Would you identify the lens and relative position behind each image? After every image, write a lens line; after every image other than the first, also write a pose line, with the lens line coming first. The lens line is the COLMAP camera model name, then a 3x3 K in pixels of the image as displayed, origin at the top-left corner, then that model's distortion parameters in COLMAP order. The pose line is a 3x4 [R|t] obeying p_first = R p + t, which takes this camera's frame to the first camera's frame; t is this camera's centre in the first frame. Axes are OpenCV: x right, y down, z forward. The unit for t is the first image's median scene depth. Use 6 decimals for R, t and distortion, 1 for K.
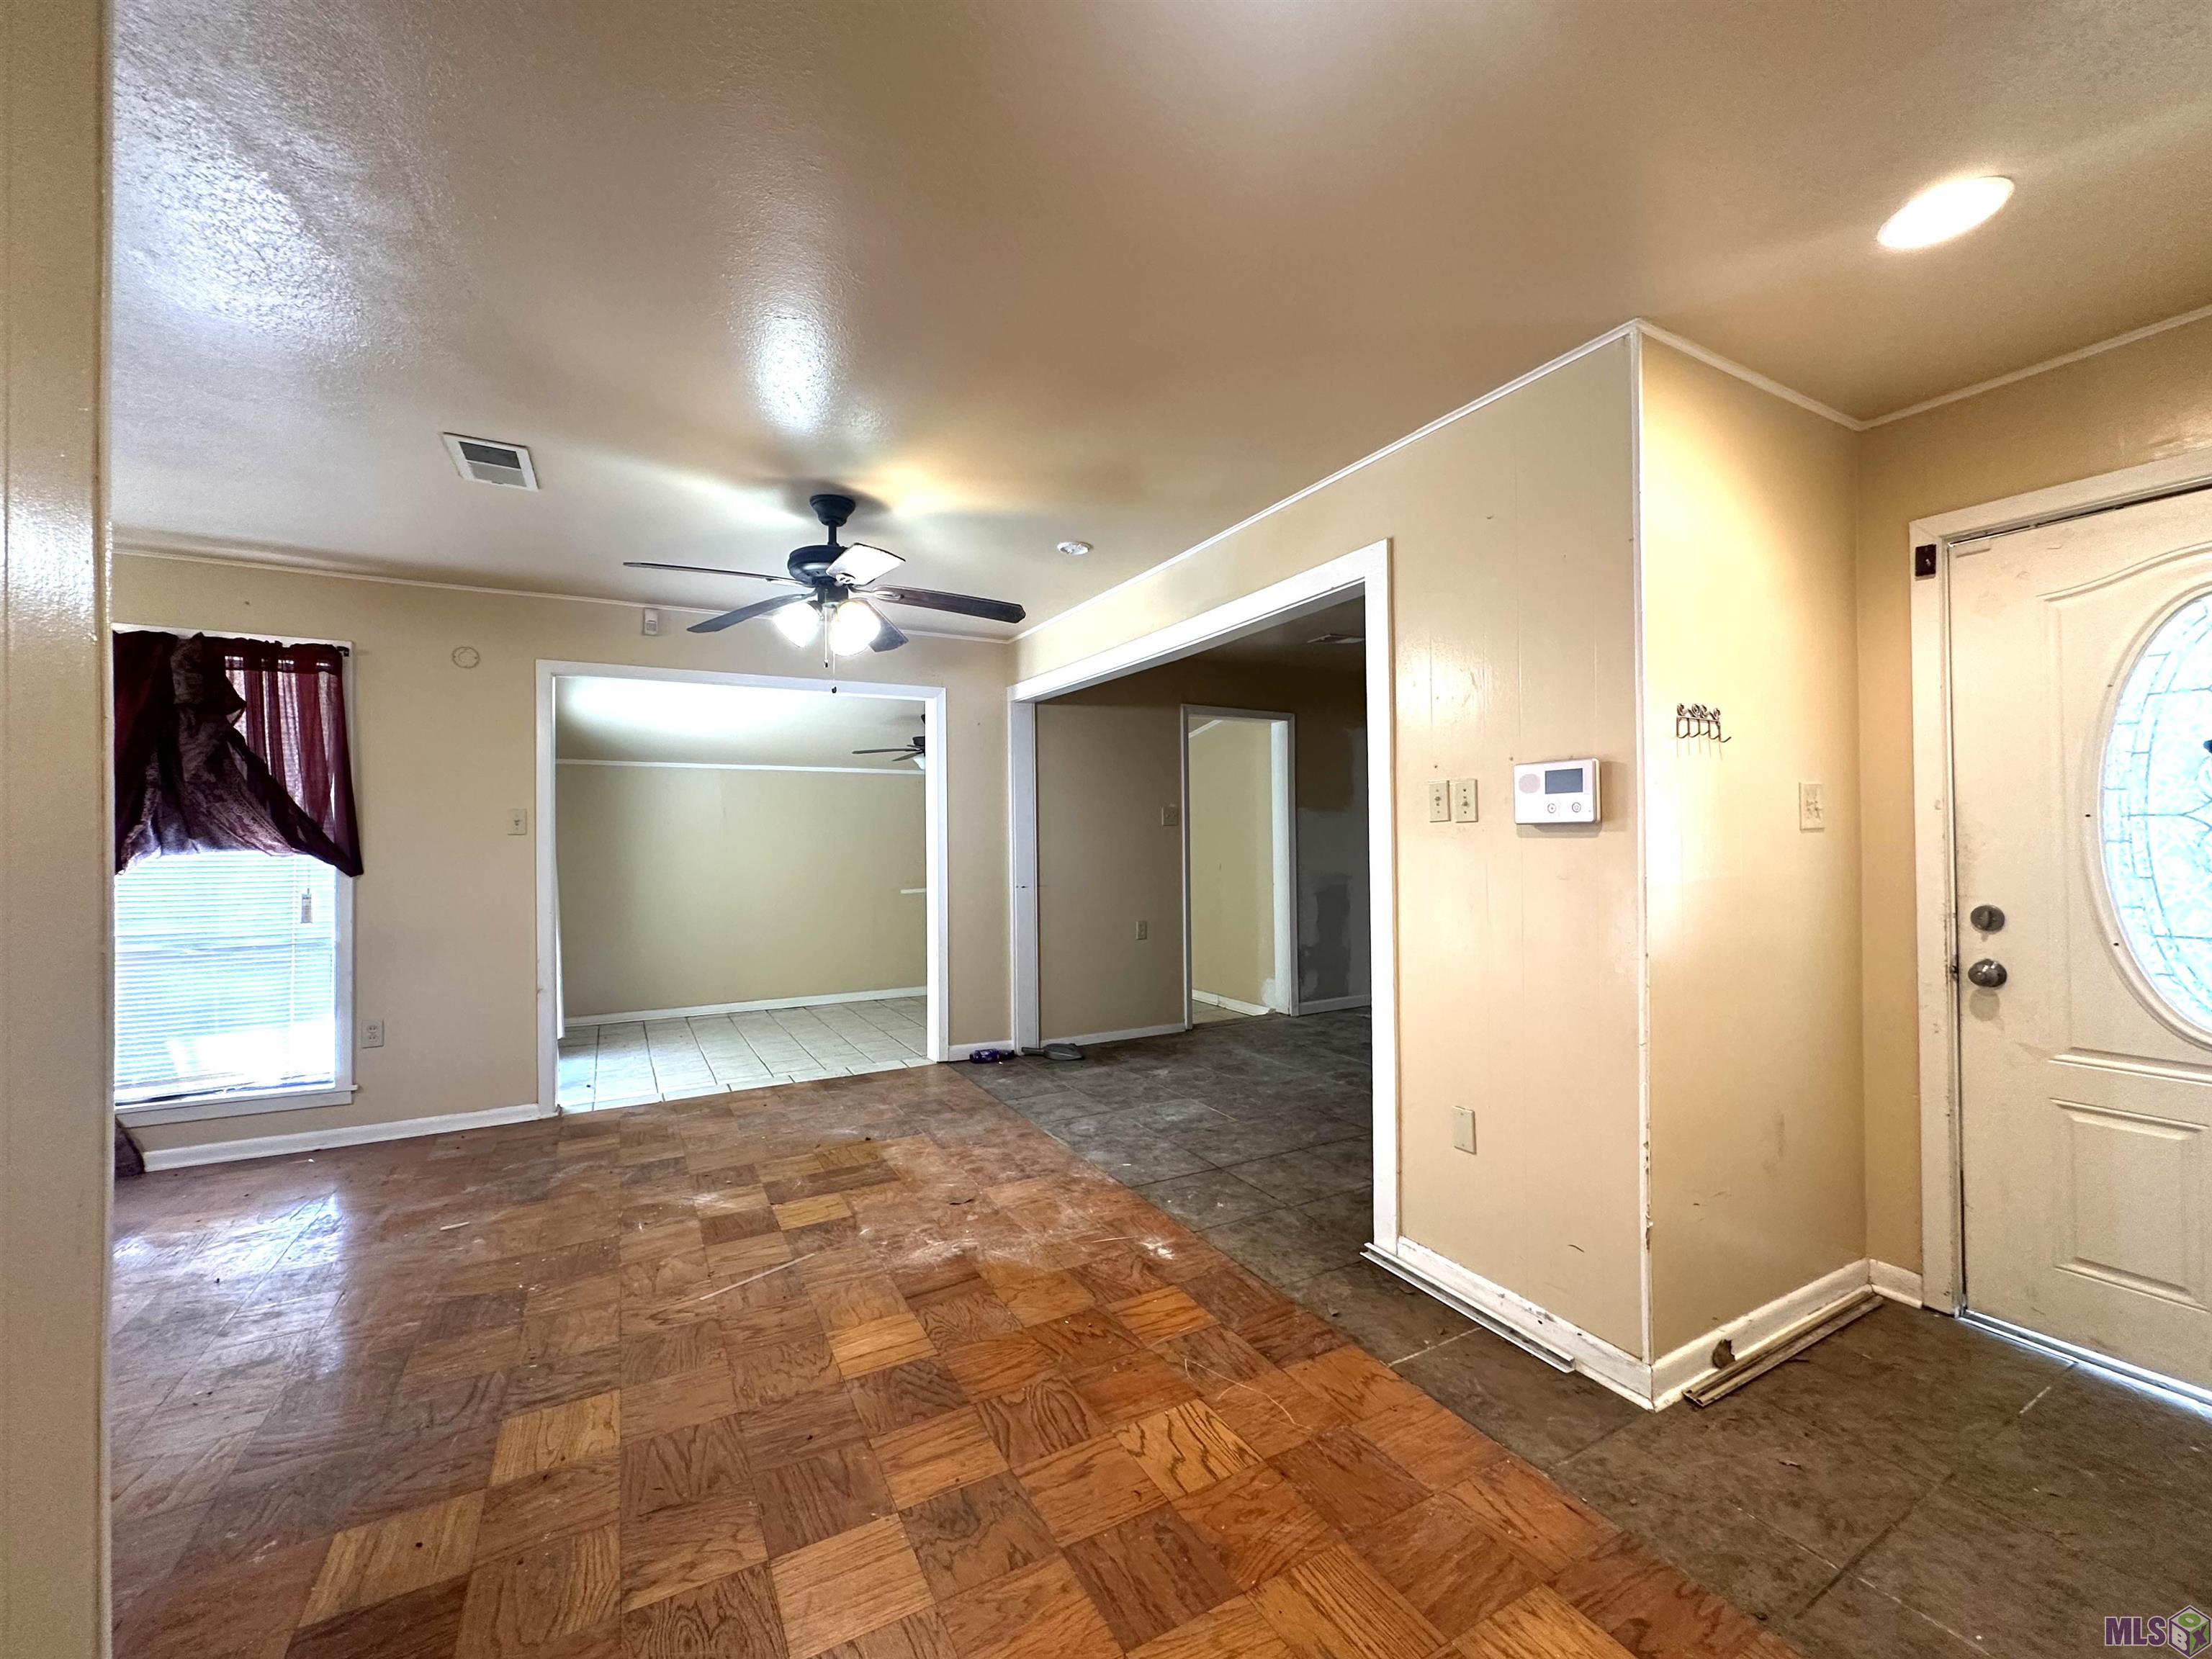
lens RADIAL K [[888.9, 0, 1106.4], [0, 888.9, 830.6], [0, 0, 1]] dist [-0.001627, 0.000025]
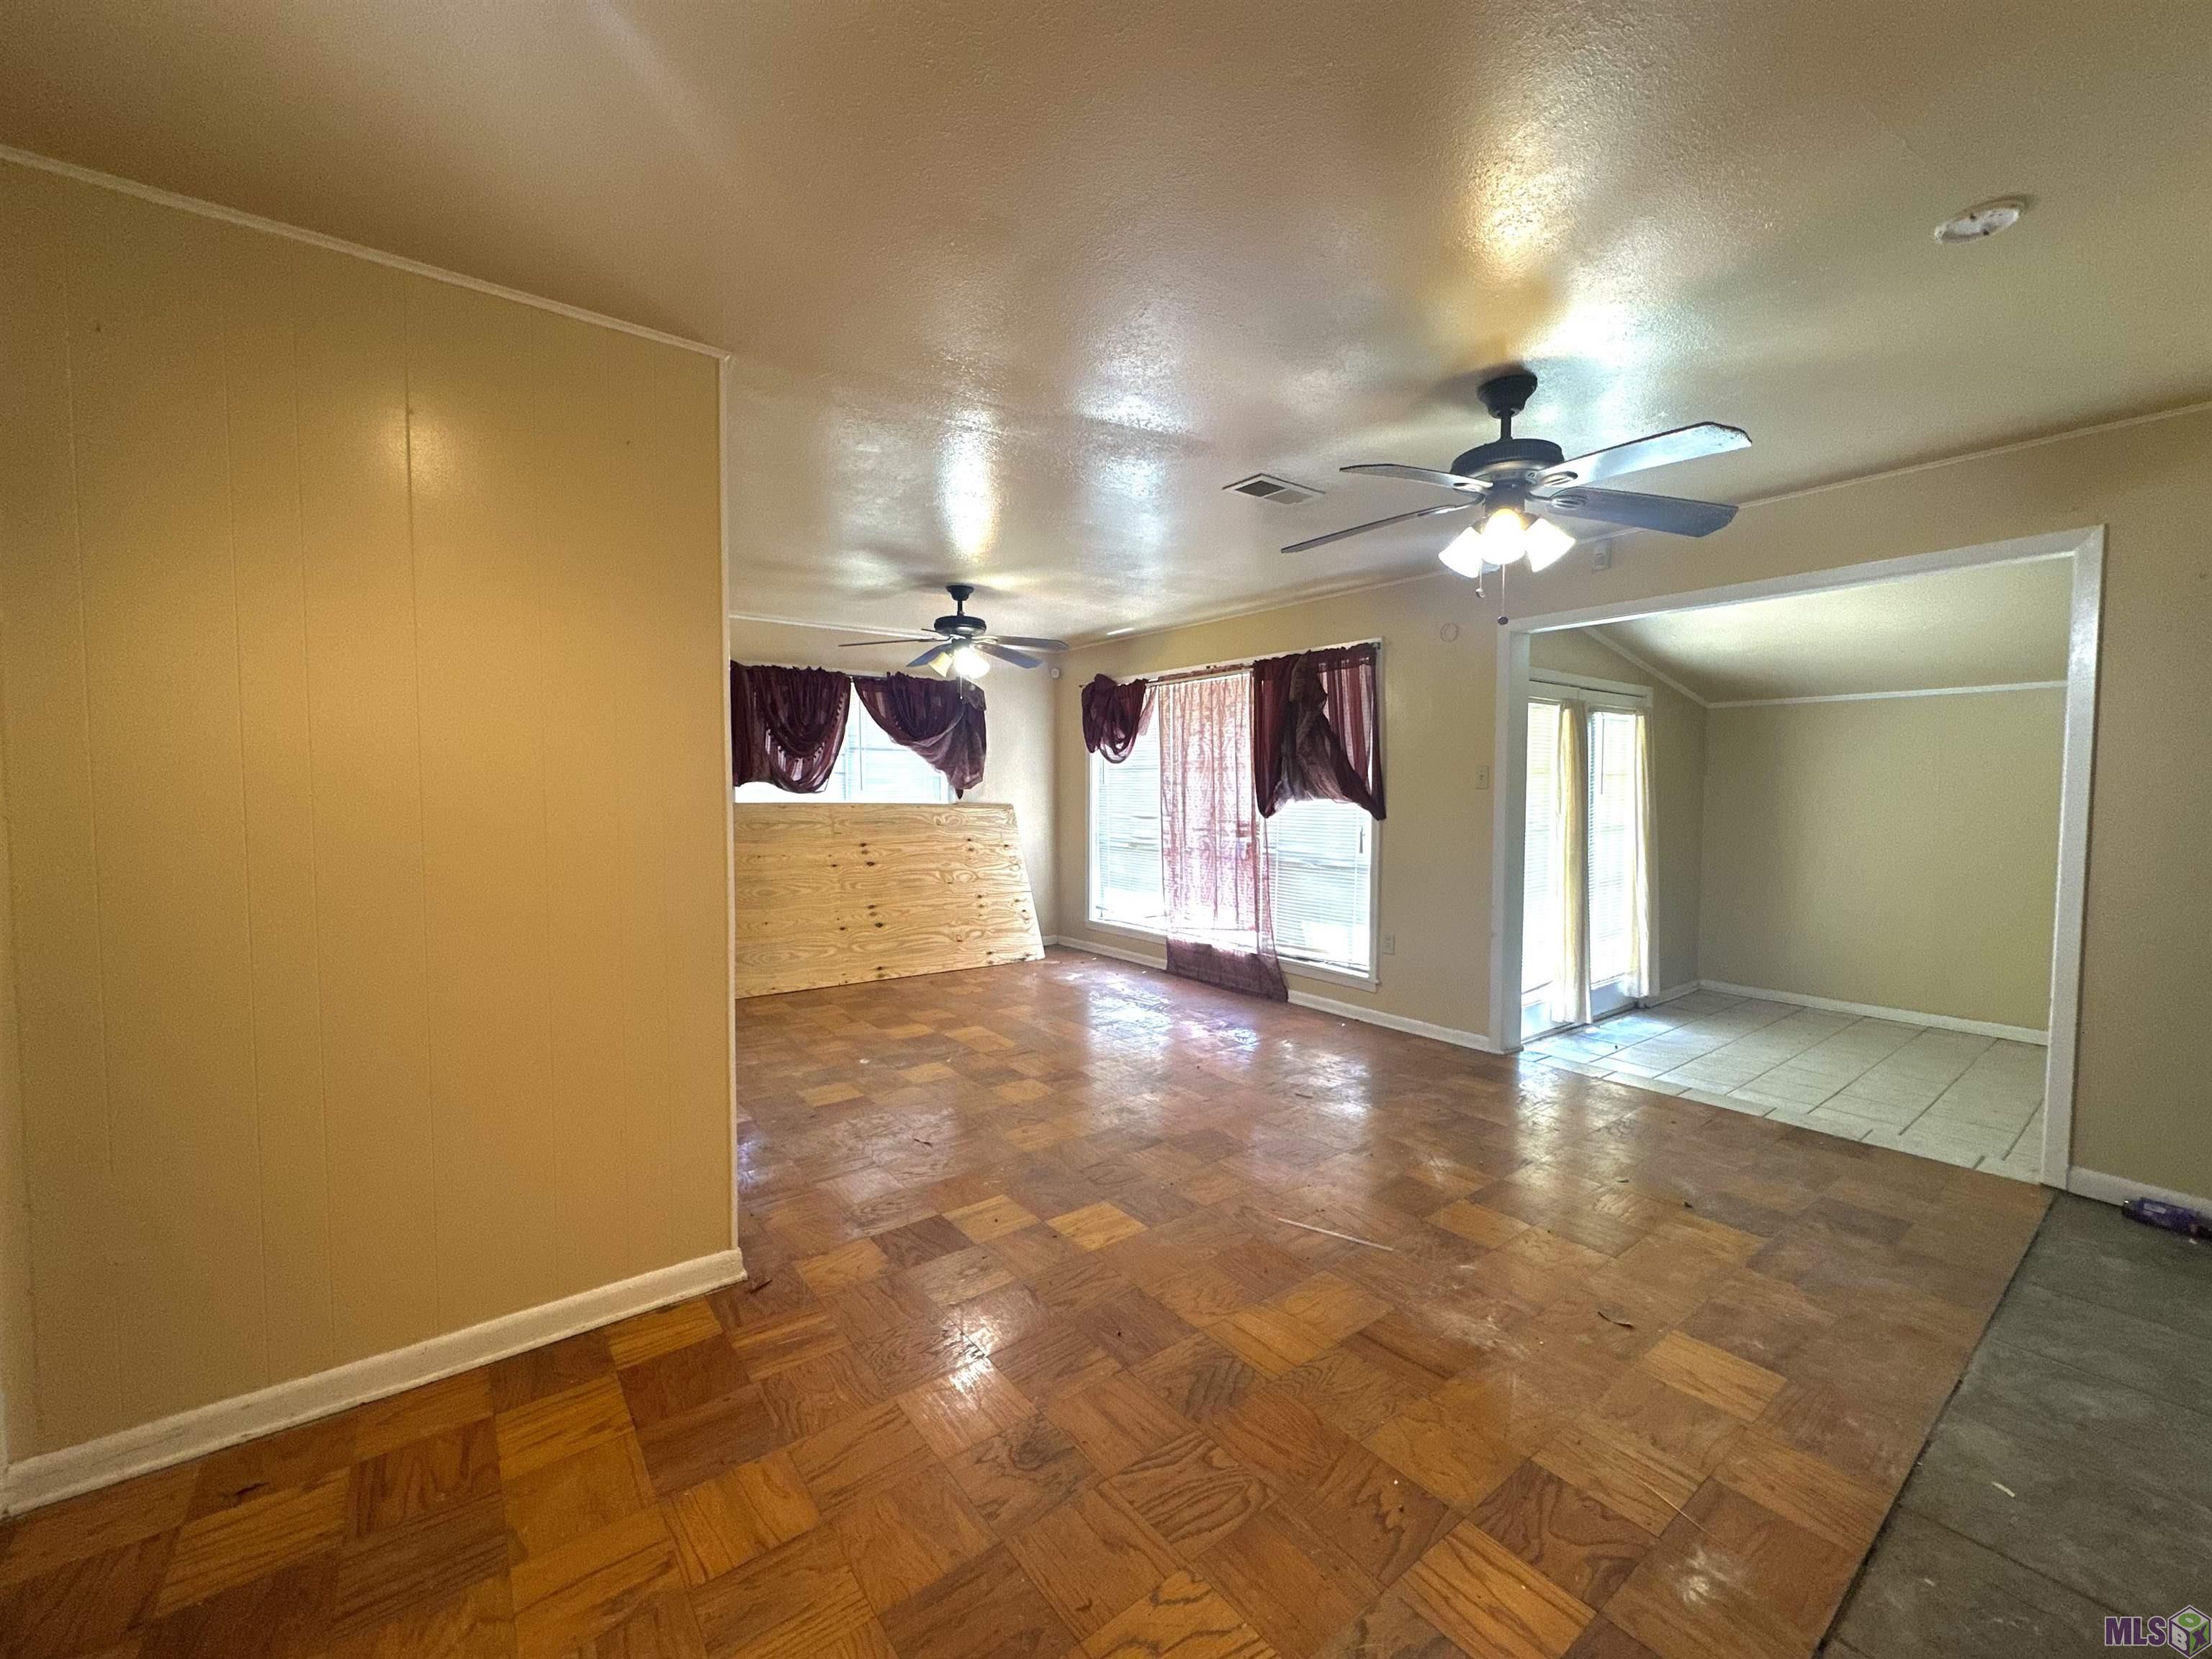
lens RADIAL K [[888.9, 0, 1104.8], [0, 888.9, 827.9], [0, 0, 1]] dist [-0.001627, 0.000025]
pose [[0.146747, 0.054193, -0.987688, 0.396305], [0.006066, 0.998430, 0.055684, -0.012506], [0.989155, -0.014163, 0.146188, 0.437884]]
